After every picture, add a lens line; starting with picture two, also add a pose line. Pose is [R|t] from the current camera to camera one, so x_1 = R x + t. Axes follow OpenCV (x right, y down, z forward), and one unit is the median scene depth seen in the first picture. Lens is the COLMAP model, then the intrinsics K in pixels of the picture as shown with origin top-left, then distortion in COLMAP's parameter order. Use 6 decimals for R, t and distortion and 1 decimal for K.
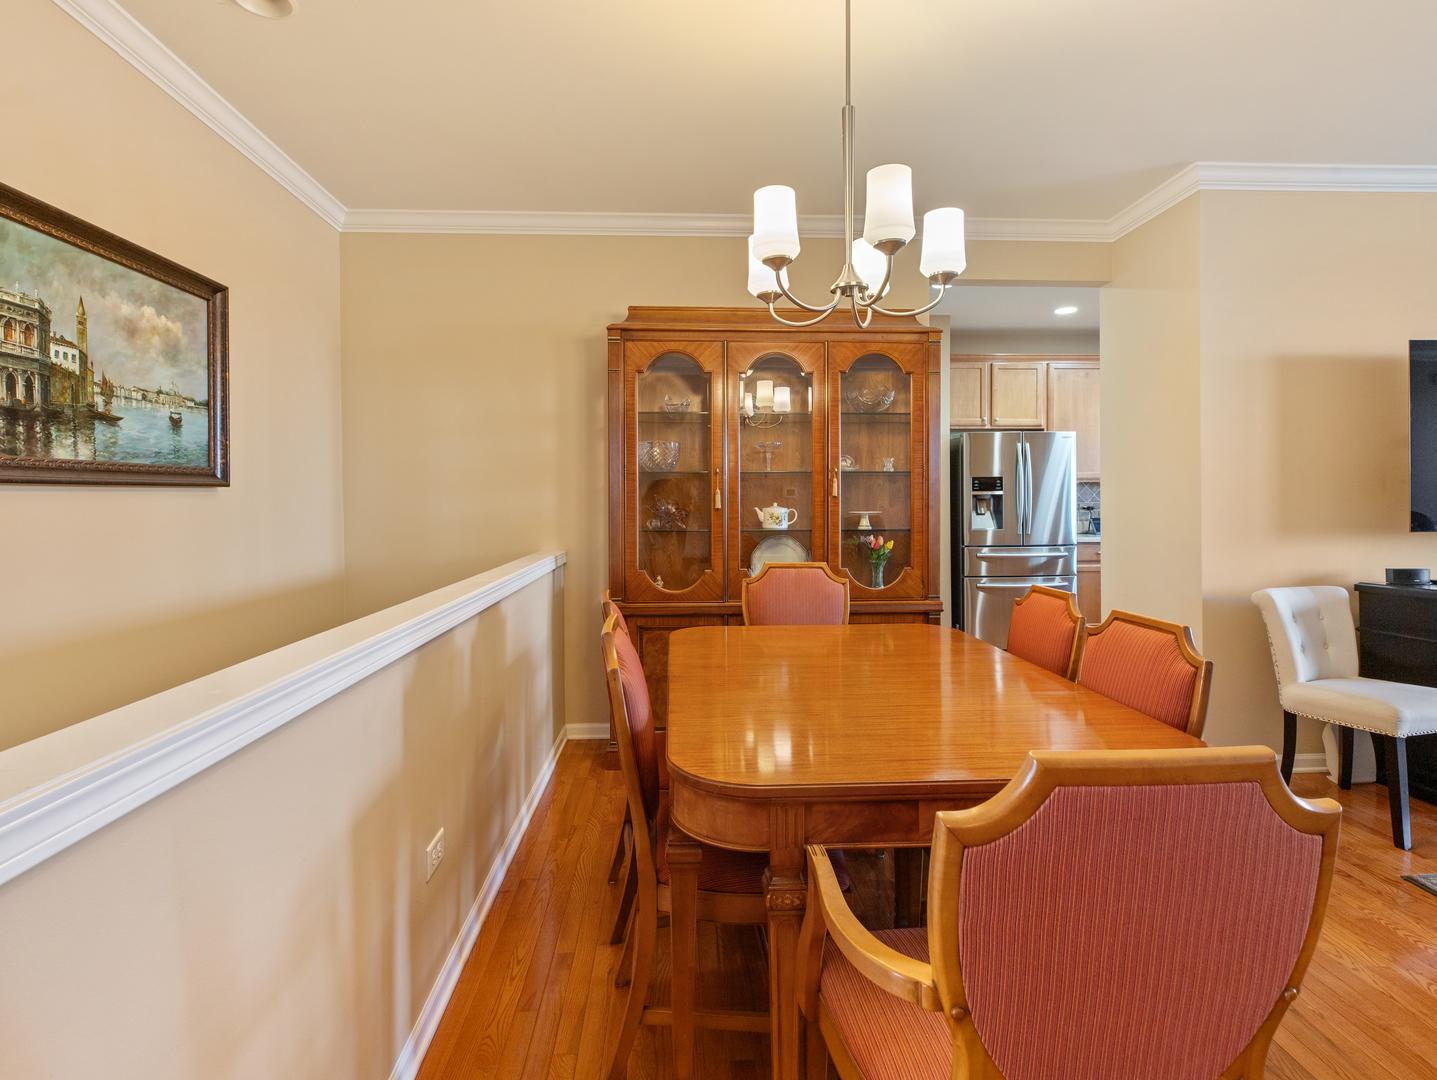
lens RADIAL K [[738.3, 0, 711.0], [0, 738.3, 497.9], [0, 0, 1]] dist [0.001345, -0.000160]
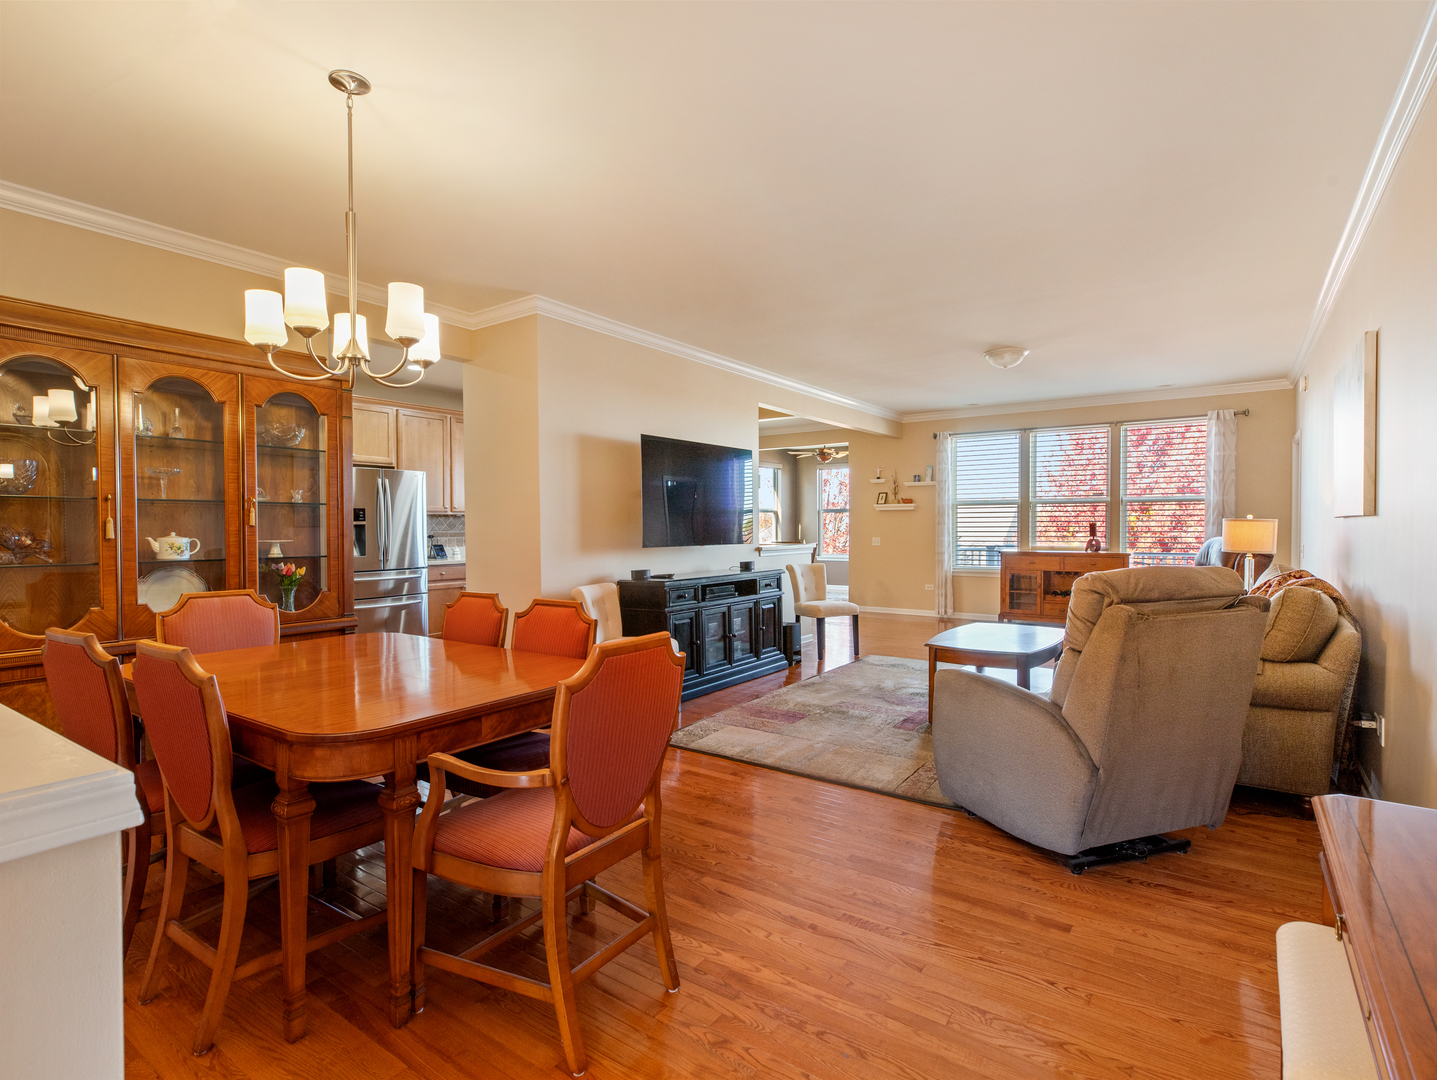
lens RADIAL K [[738.3, 0, 711.0], [0, 738.3, 497.9], [0, 0, 1]] dist [0.001345, -0.000160]
pose [[0.615139, 0.032575, 0.787745, -0.243013], [-0.000679, 0.999168, -0.040787, 0.000755], [-0.788418, 0.024555, 0.614650, -0.136410]]
